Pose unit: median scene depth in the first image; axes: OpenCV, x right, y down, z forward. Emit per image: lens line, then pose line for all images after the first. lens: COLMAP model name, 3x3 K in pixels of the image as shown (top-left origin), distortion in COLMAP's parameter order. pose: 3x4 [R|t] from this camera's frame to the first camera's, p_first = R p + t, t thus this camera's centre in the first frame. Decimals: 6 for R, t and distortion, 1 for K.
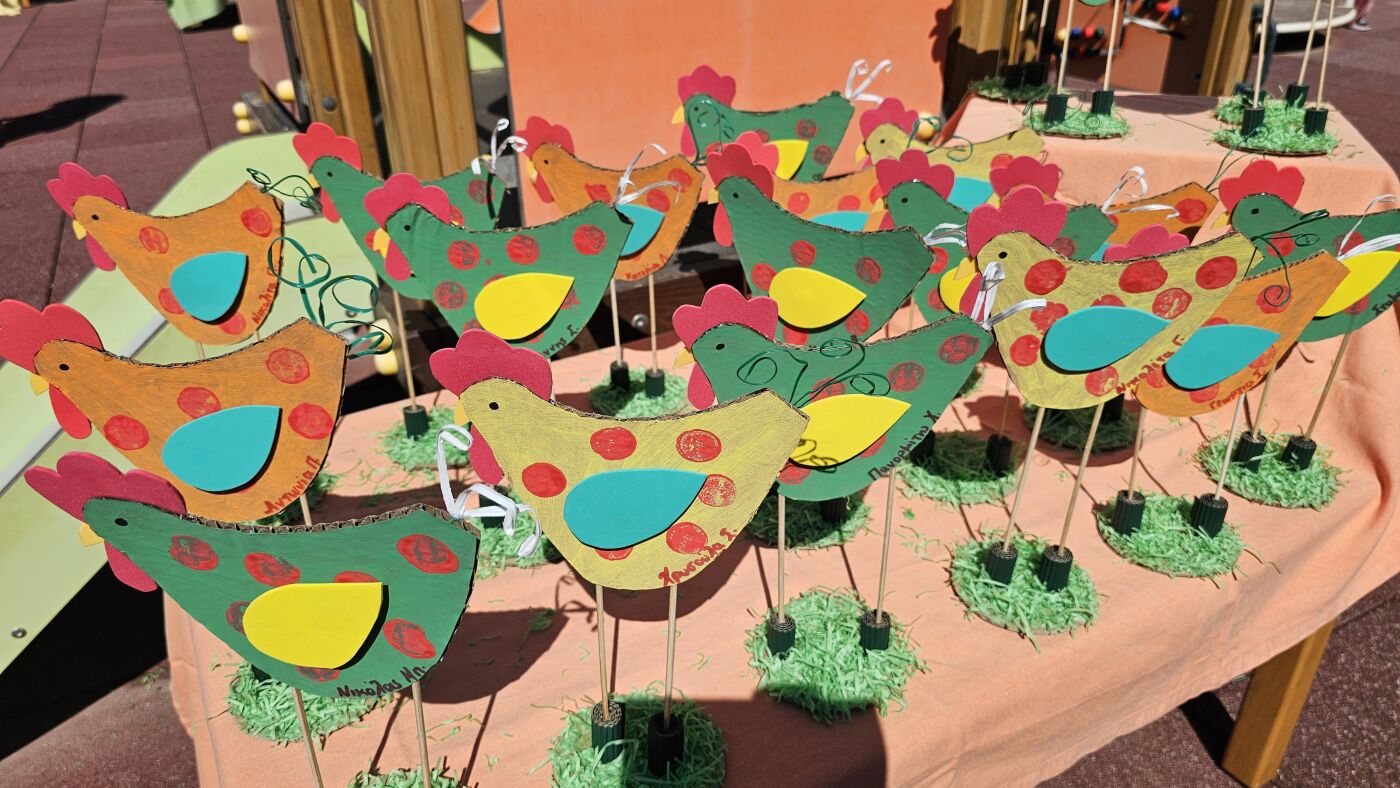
lens RADIAL K [[923.2, 0, 701.7], [0, 923.2, 421.0], [0, 0, 1]] dist [-0.000296, 0.000378]
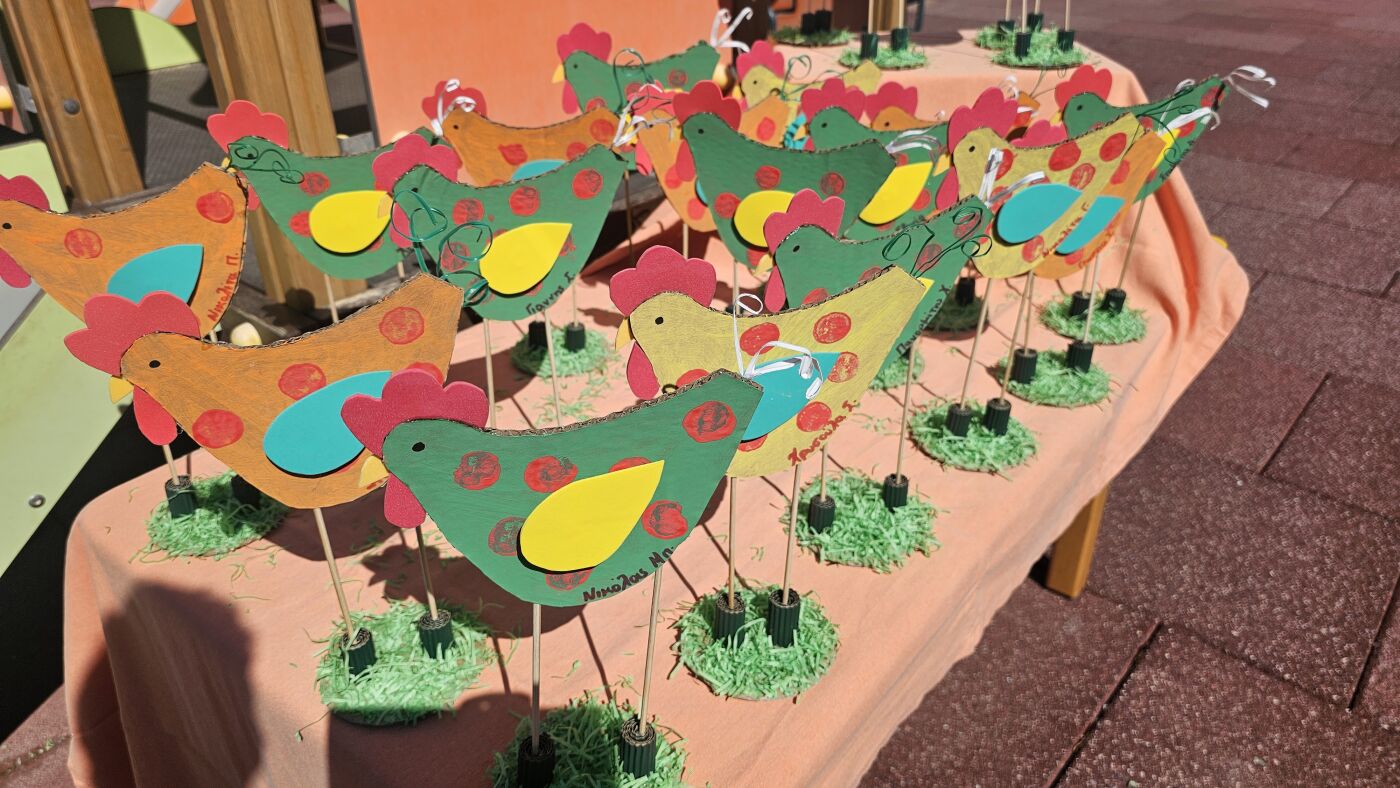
lens RADIAL K [[911.0, 0, 694.4], [0, 911.0, 409.9], [0, 0, 1]] dist [0.026917, -0.039551]
pose [[0.936300, -0.182798, 0.299877, -0.351353], [0.179962, 0.982966, 0.037301, 0.036479], [-0.301587, 0.019042, 0.953248, -0.015203]]
